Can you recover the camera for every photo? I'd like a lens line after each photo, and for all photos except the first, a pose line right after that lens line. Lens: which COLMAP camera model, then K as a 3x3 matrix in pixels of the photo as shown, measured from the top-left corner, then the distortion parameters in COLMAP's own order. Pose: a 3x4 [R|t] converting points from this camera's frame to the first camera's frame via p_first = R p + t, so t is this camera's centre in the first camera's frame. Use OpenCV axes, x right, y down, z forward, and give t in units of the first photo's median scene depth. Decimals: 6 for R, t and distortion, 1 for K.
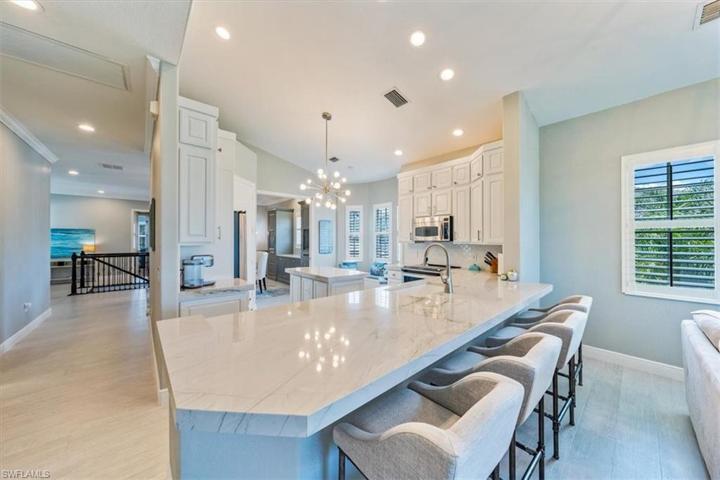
lens RADIAL K [[247.5, 0, 360.0], [0, 247.5, 240.0], [0, 0, 1]] dist [-0.014135, 0.000002]
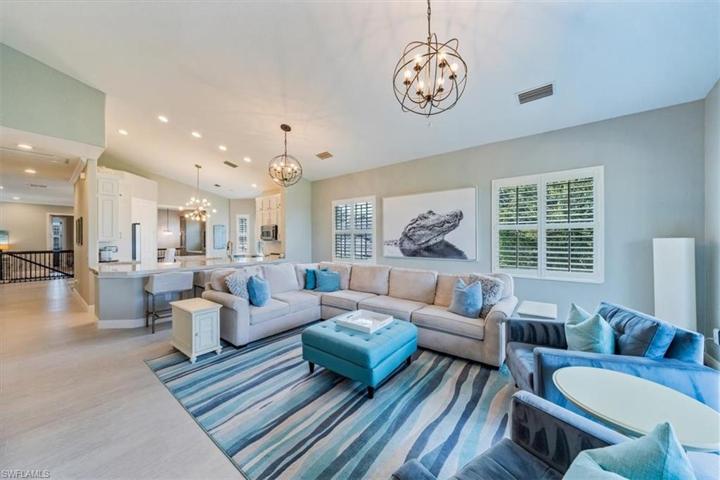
lens RADIAL K [[247.5, 0, 360.0], [0, 247.5, 240.0], [0, 0, 1]] dist [-0.014135, 0.000002]
pose [[0.980289, -0.003406, 0.197540, 0.347869], [0.002447, 0.999984, 0.005098, 0.000214], [-0.197554, -0.004514, 0.980282, -0.491473]]
